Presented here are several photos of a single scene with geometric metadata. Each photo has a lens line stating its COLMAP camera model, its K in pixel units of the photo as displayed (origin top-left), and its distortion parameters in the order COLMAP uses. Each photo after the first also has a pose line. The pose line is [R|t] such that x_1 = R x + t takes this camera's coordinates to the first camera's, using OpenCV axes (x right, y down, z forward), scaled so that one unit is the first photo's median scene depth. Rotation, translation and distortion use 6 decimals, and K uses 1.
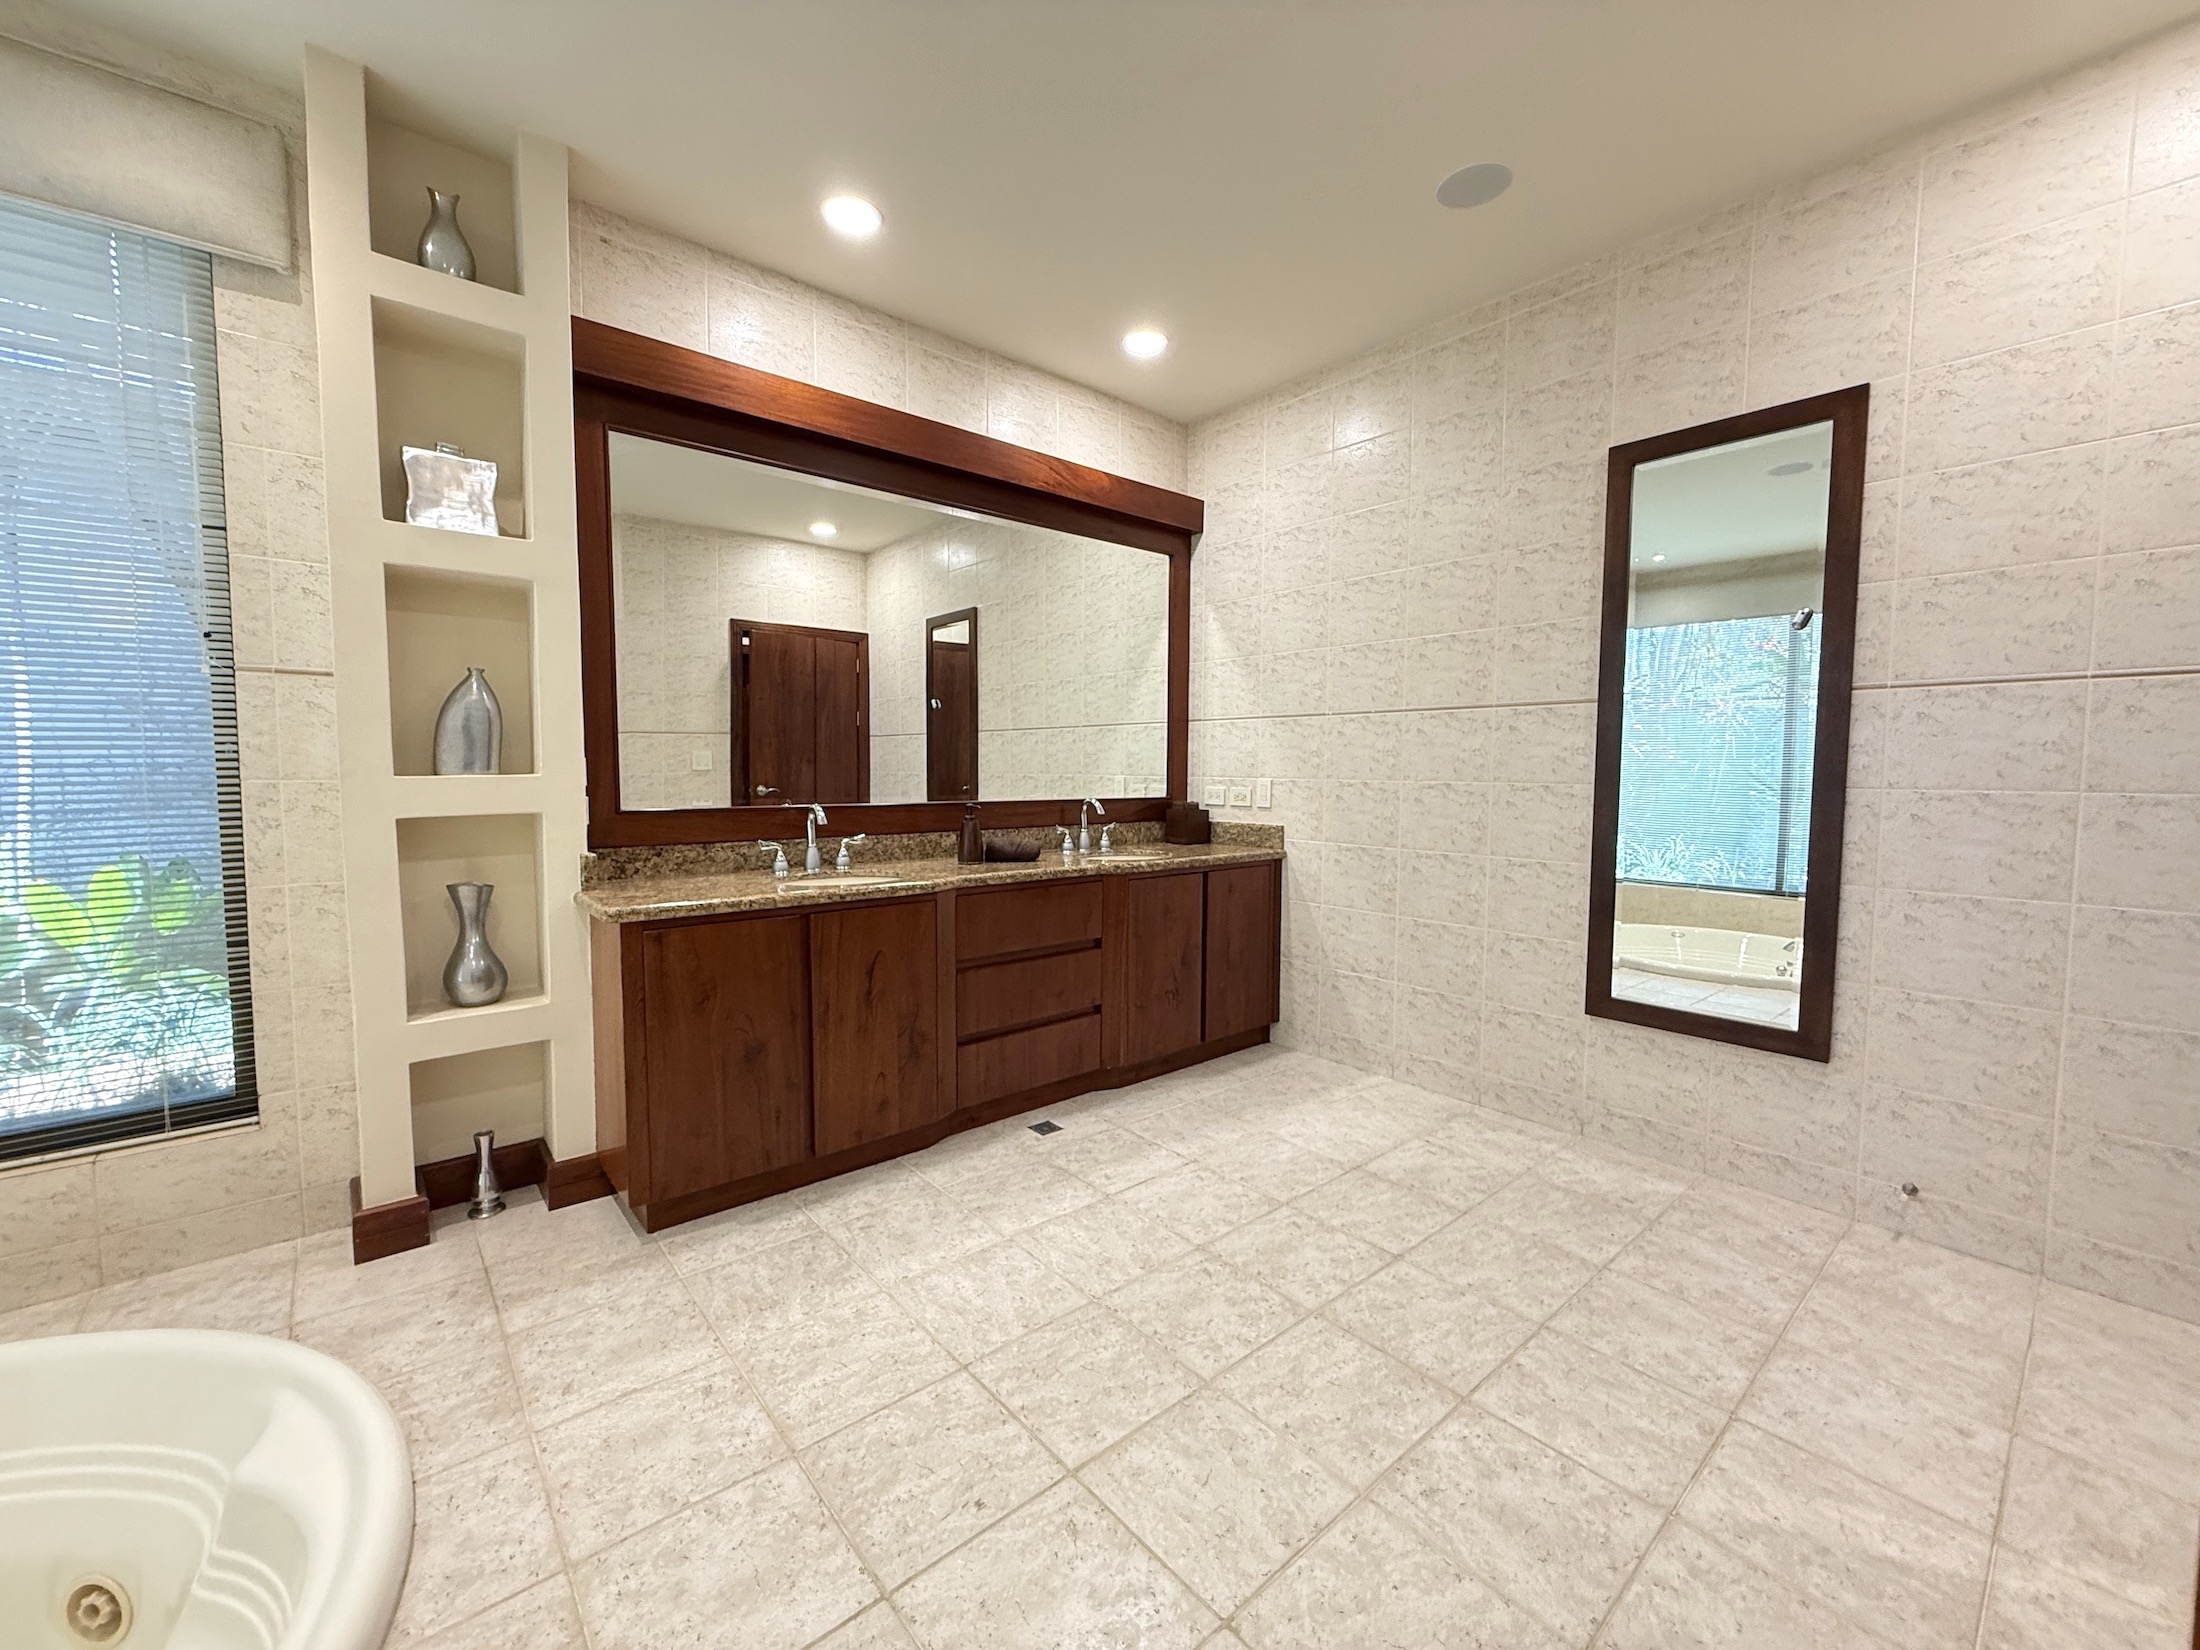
lens RADIAL K [[879.7, 0, 1096.9], [0, 879.7, 824.8], [0, 0, 1]] dist [0.000649, -0.000196]
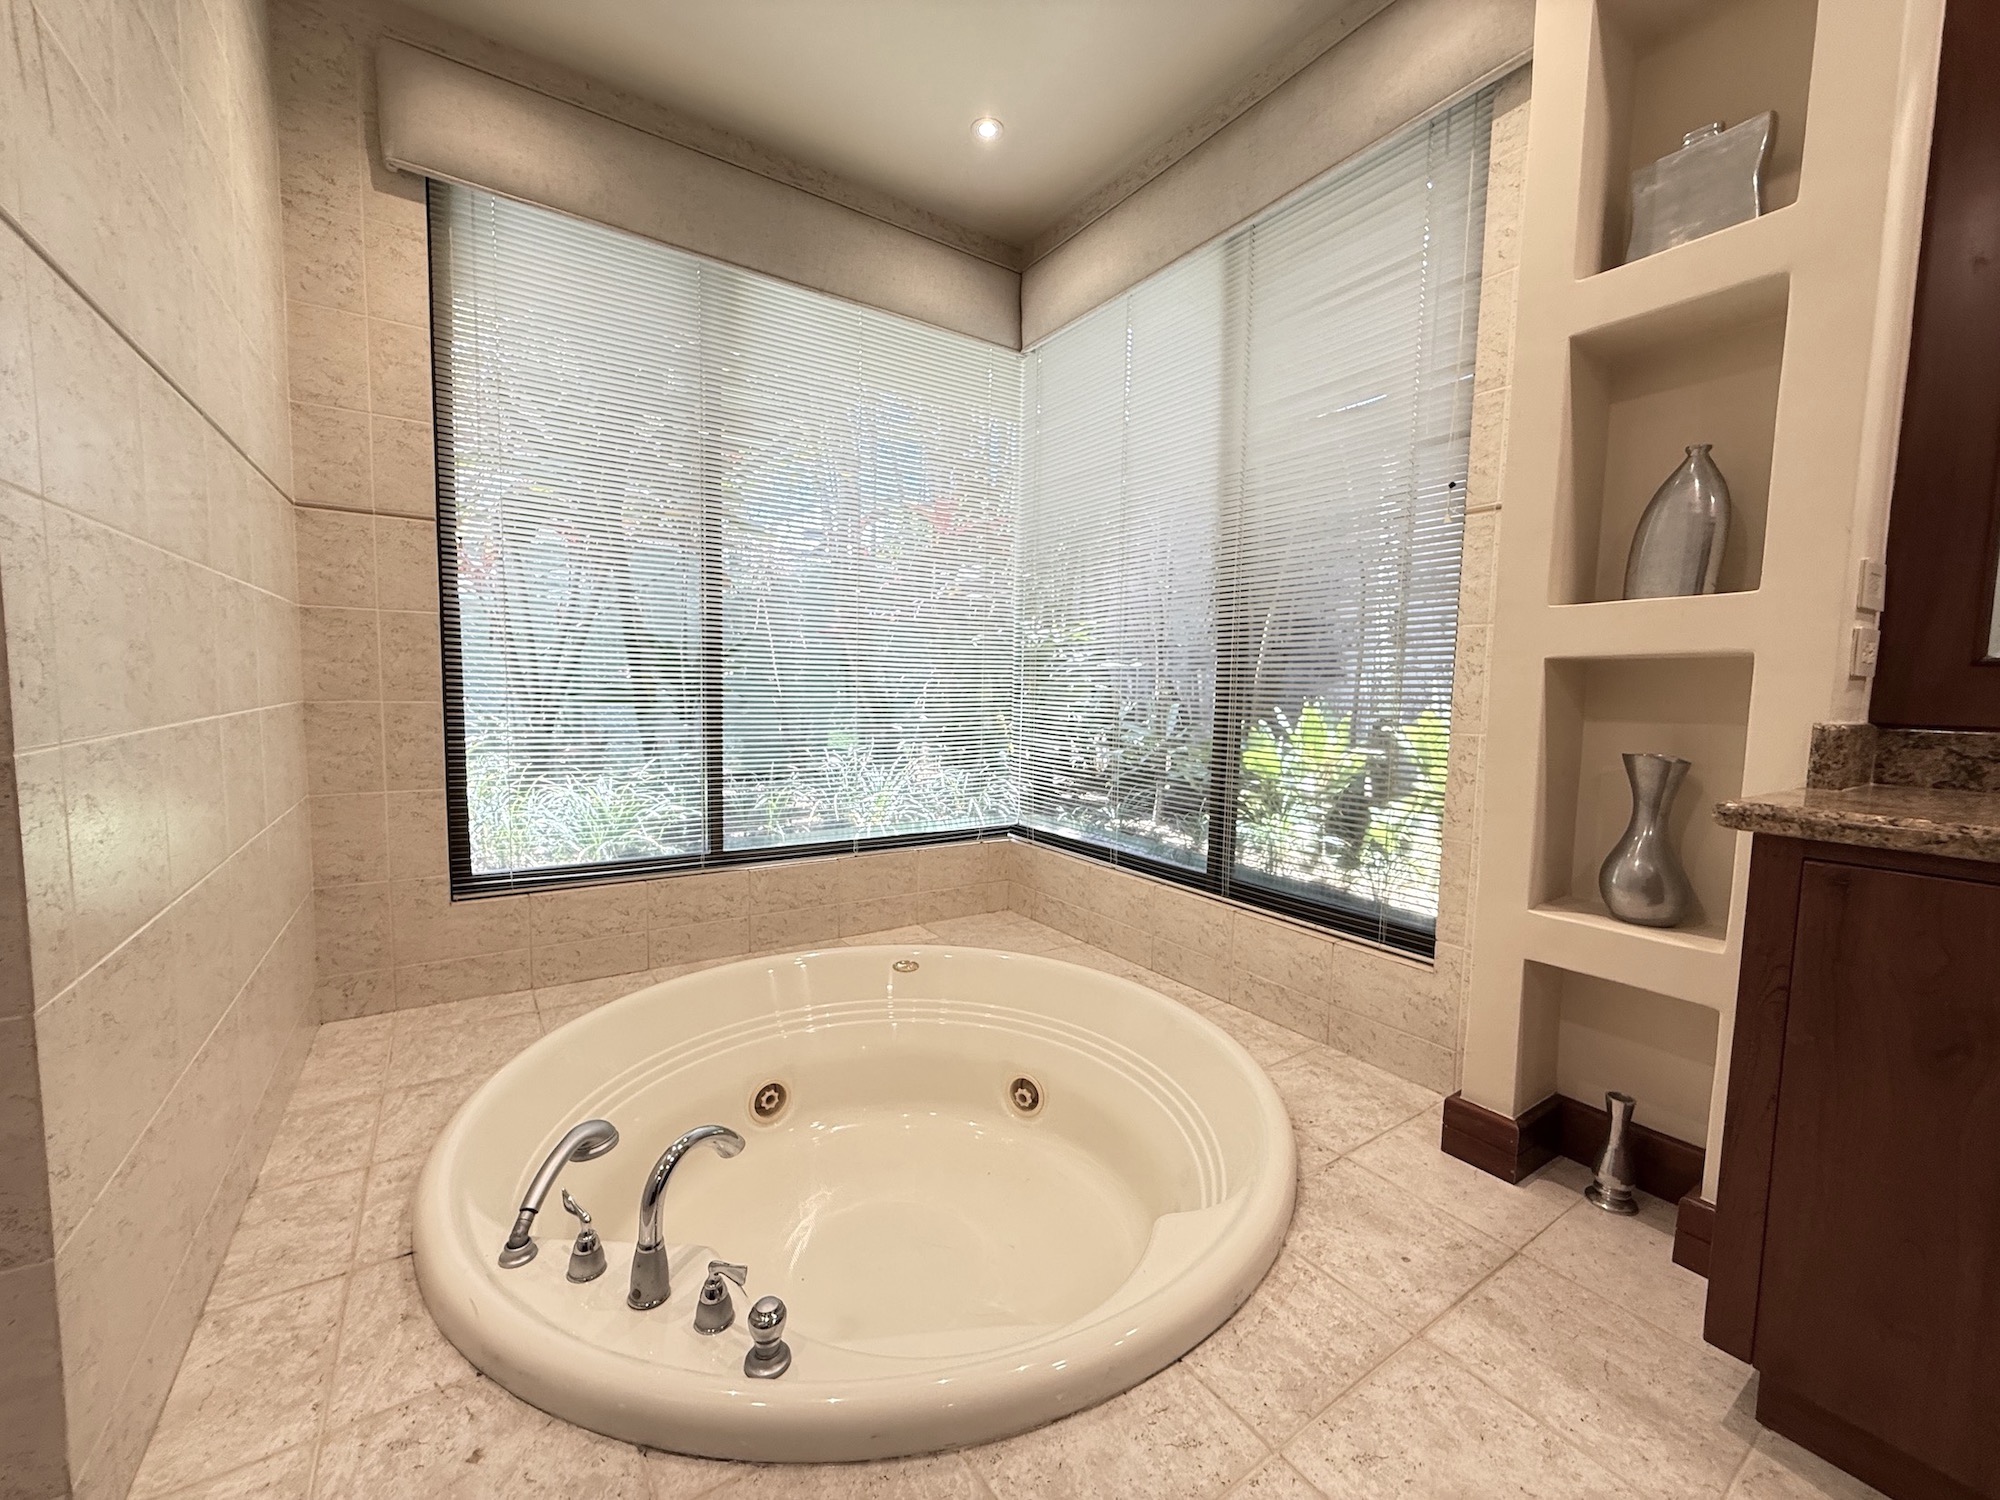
lens RADIAL K [[799.7, 0, 997.1], [0, 799.7, 749.8], [0, 0, 1]] dist [0.000649, -0.000196]
pose [[-0.107888, 0.071936, -0.991557, -0.002736], [-0.088480, 0.992726, 0.081648, 0.061157], [0.990218, 0.096542, -0.100738, 0.576186]]
